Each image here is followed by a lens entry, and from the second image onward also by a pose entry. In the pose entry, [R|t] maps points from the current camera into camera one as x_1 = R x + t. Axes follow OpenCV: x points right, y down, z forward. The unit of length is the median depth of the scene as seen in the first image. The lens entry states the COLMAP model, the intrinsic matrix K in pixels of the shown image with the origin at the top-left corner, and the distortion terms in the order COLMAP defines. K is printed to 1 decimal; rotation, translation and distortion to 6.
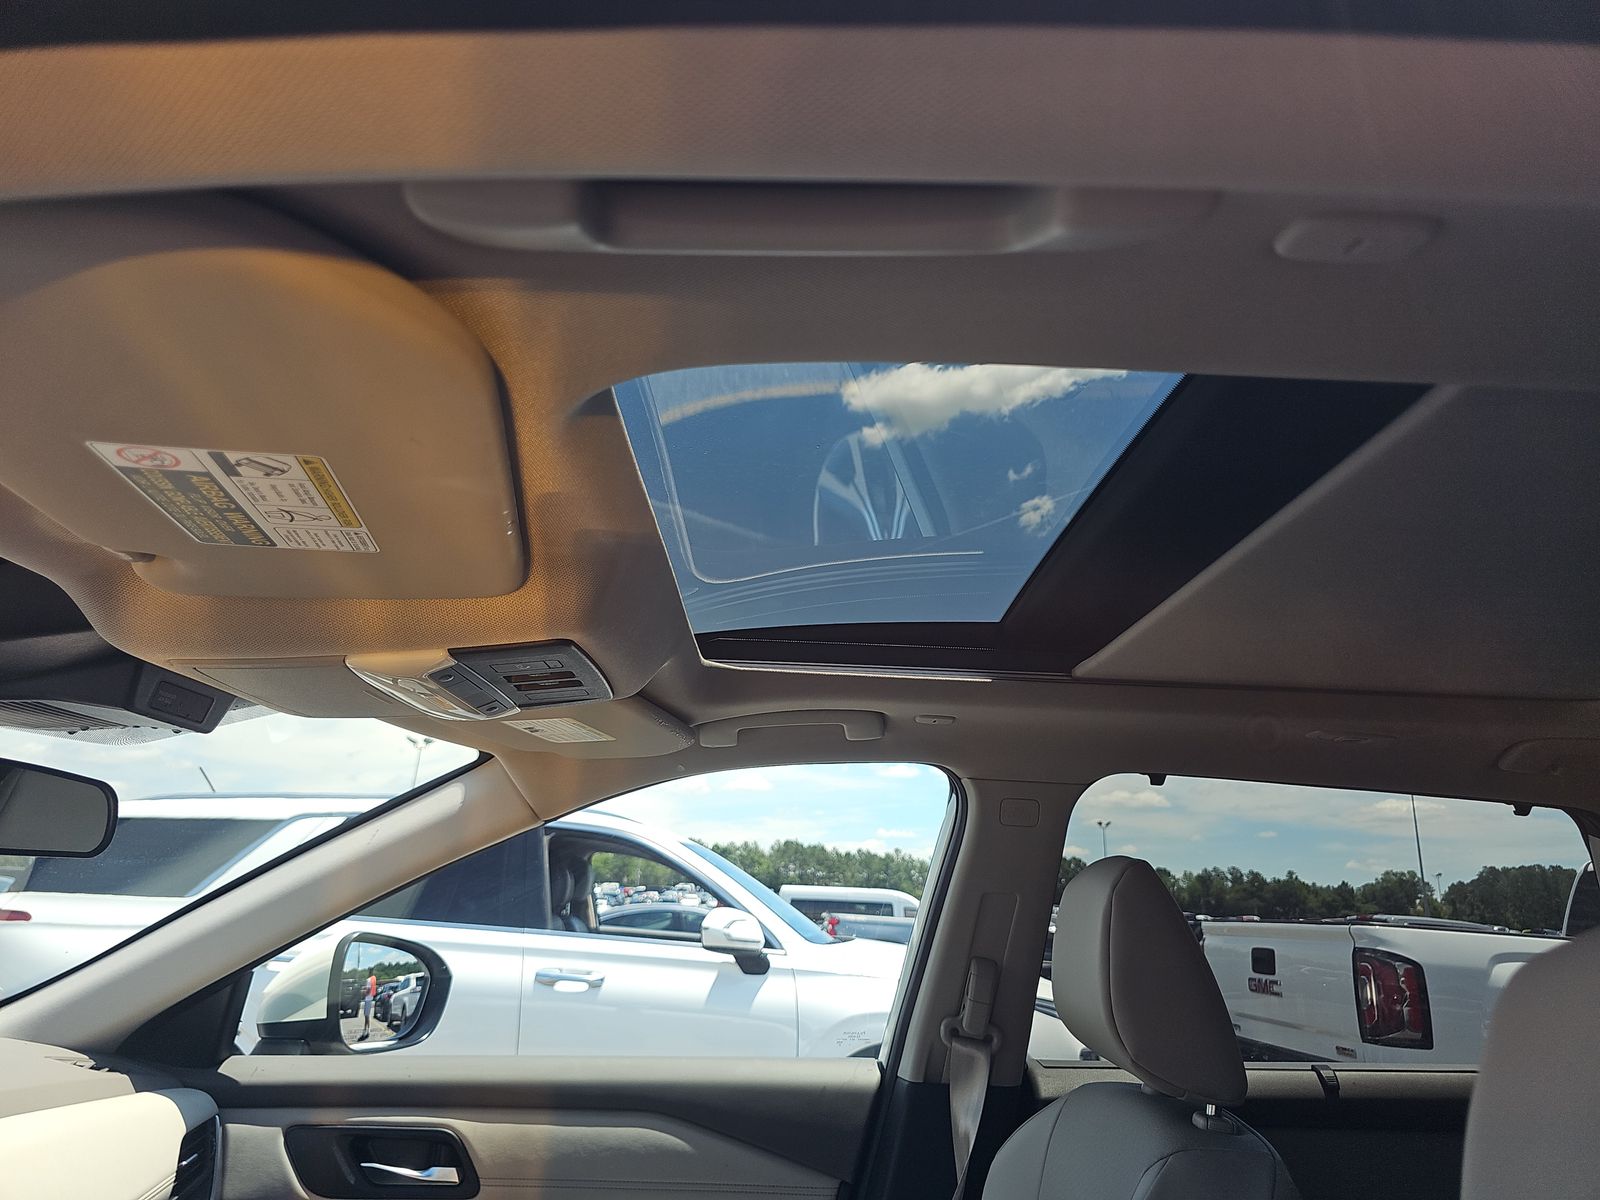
lens RADIAL K [[1062.4, 0, 790.4], [0, 1062.4, 593.6], [0, 0, 1]] dist [0.029485, -0.032399]
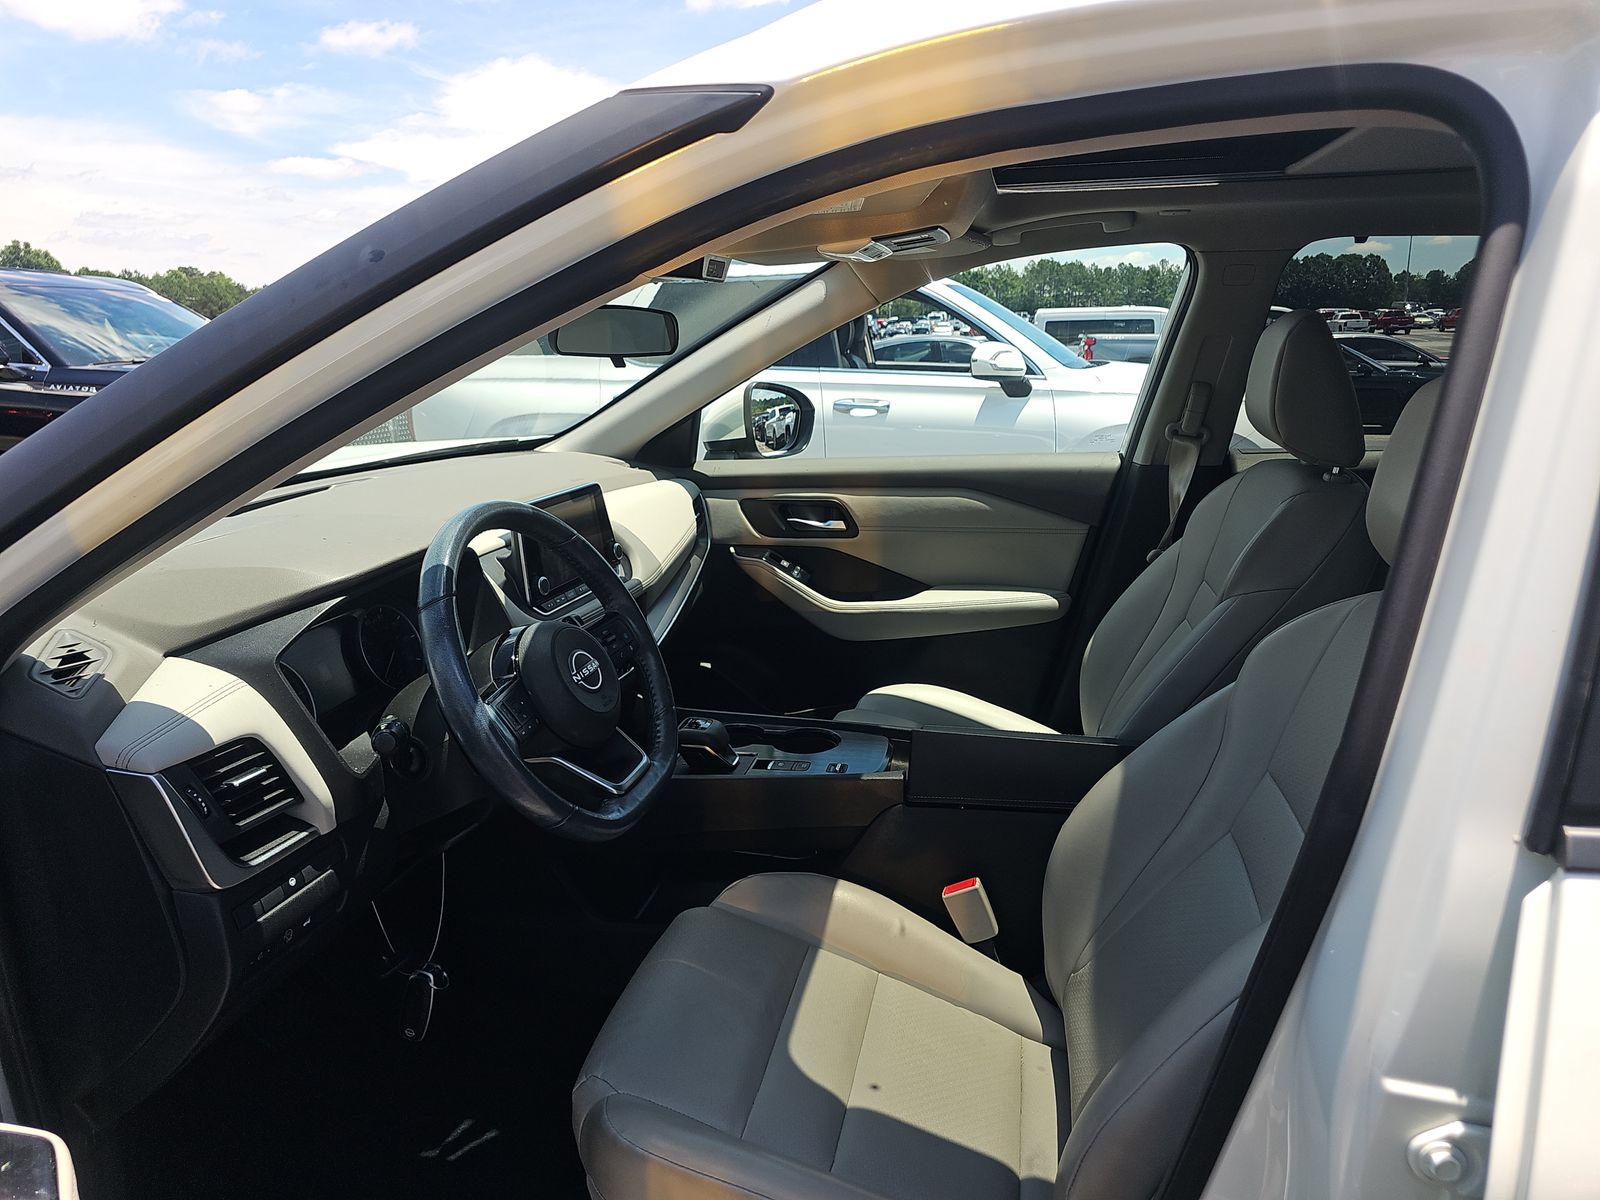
lens RADIAL K [[1062.4, 0, 784.7], [0, 1062.4, 597.9], [0, 0, 1]] dist [0.029485, -0.032399]
pose [[0.971793, 0.005301, -0.235775, -0.006170], [0.114237, 0.864049, 0.490276, -0.053174], [0.206320, -0.503381, 0.839071, -0.141119]]
